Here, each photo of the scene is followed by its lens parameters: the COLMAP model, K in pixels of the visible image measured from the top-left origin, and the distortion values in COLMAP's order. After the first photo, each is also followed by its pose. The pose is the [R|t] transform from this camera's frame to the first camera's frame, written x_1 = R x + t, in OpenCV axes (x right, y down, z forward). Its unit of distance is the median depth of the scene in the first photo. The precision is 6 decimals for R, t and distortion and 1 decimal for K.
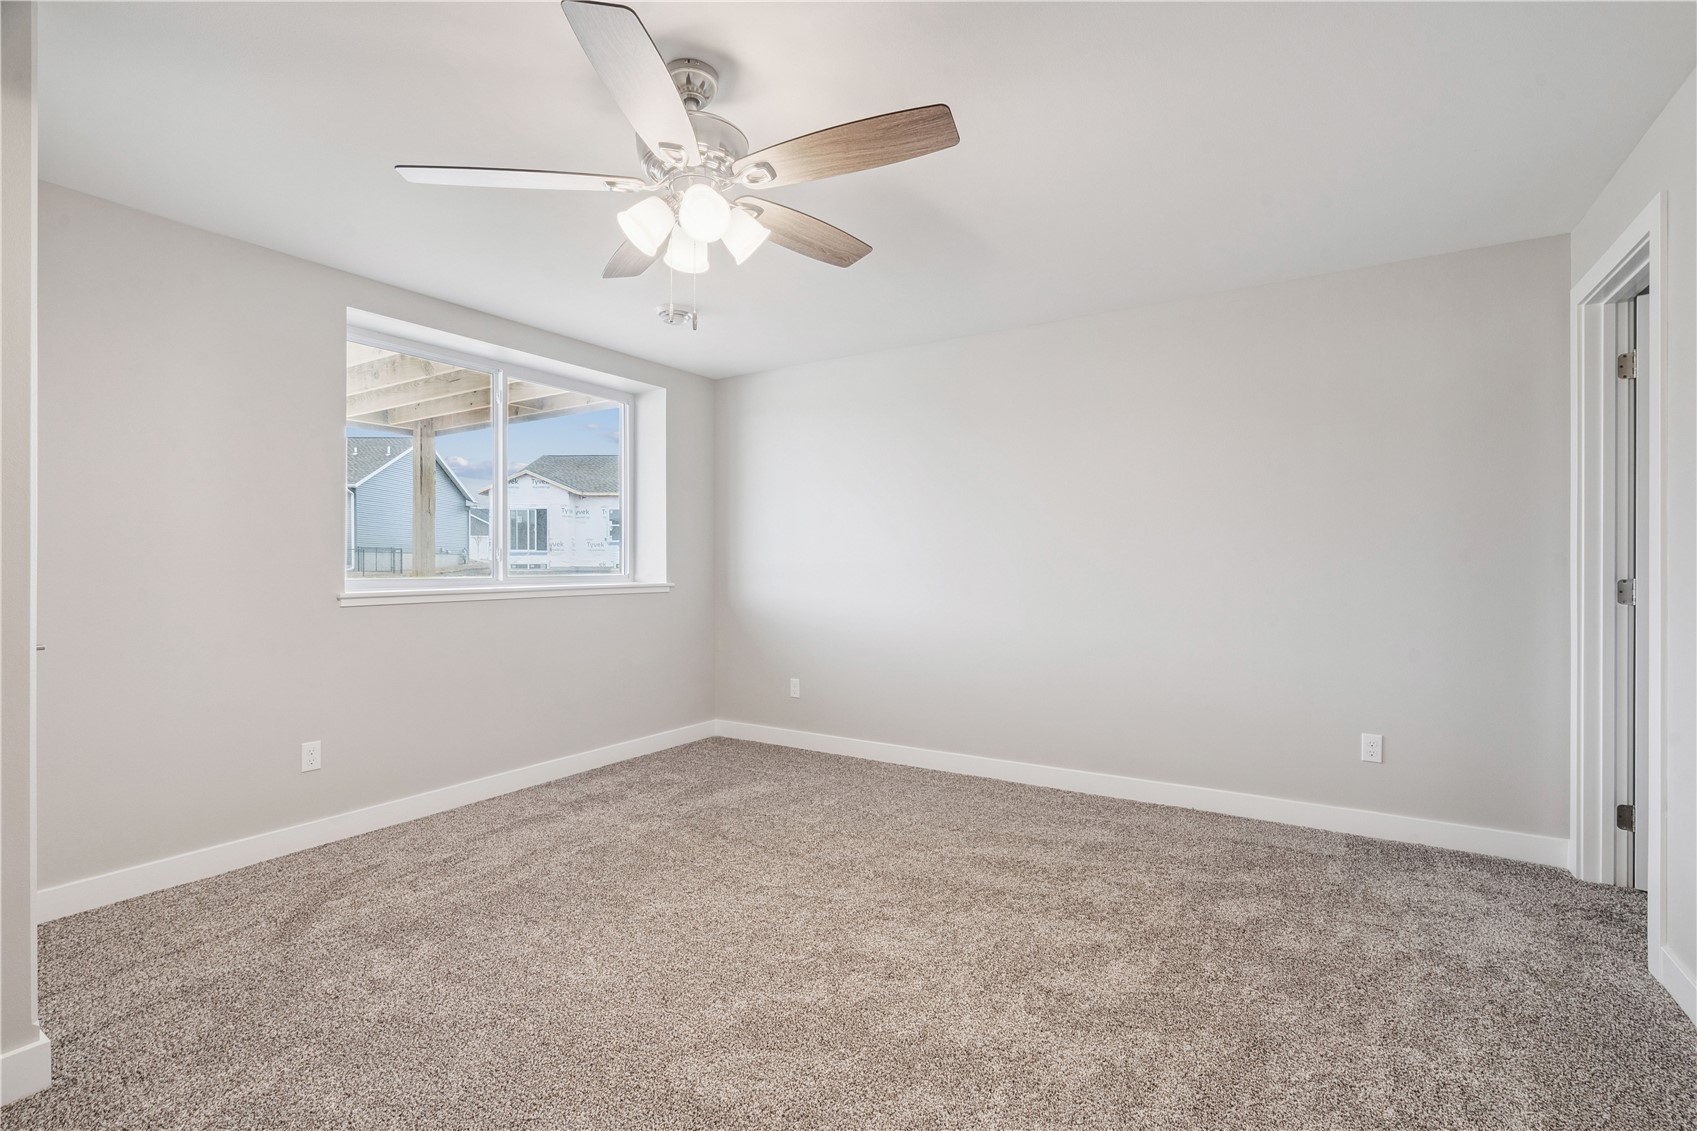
lens RADIAL K [[763.3, 0, 842.1], [0, 763.3, 591.6], [0, 0, 1]] dist [-0.002062, -0.000277]
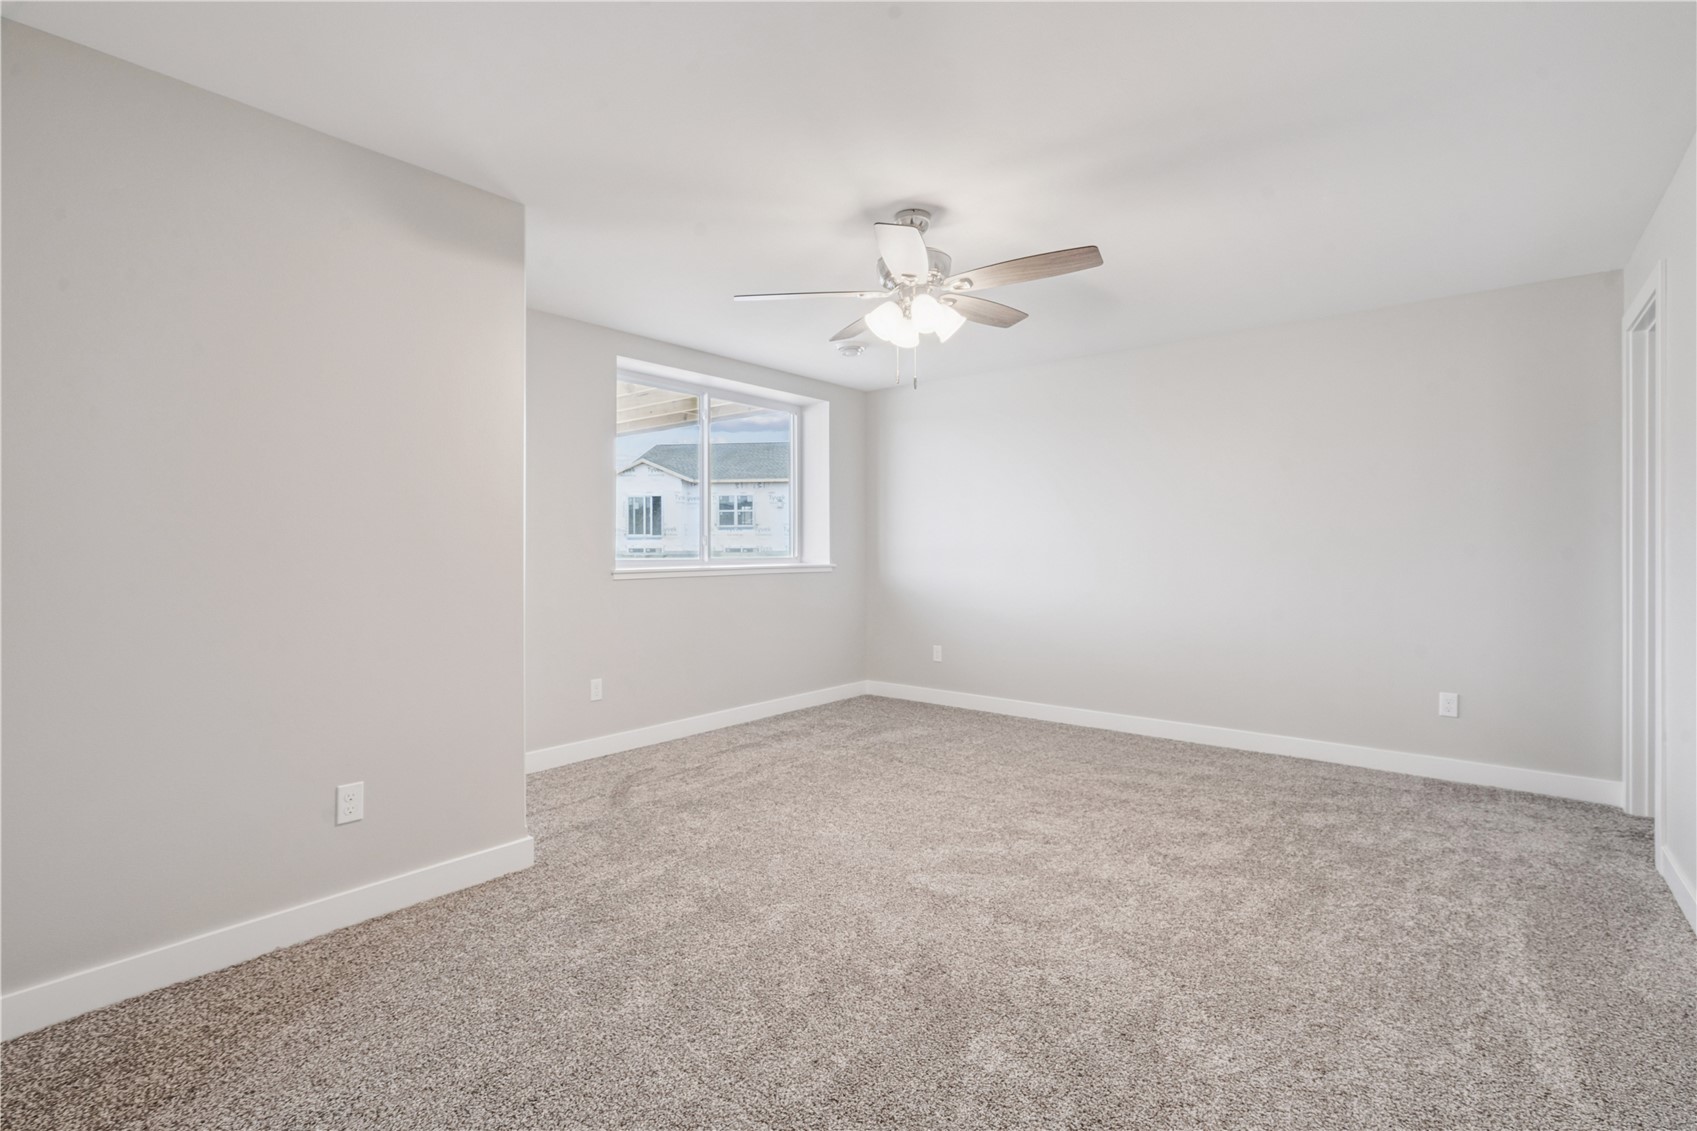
lens RADIAL K [[765.2, 0, 848.5], [0, 765.2, 565.5], [0, 0, 1]] dist [-0.000765, 0.000564]
pose [[0.992797, 0.004055, -0.119743, -0.107018], [-0.005720, 0.999892, -0.013566, 0.013042], [0.119675, 0.014153, 0.992712, -0.357390]]
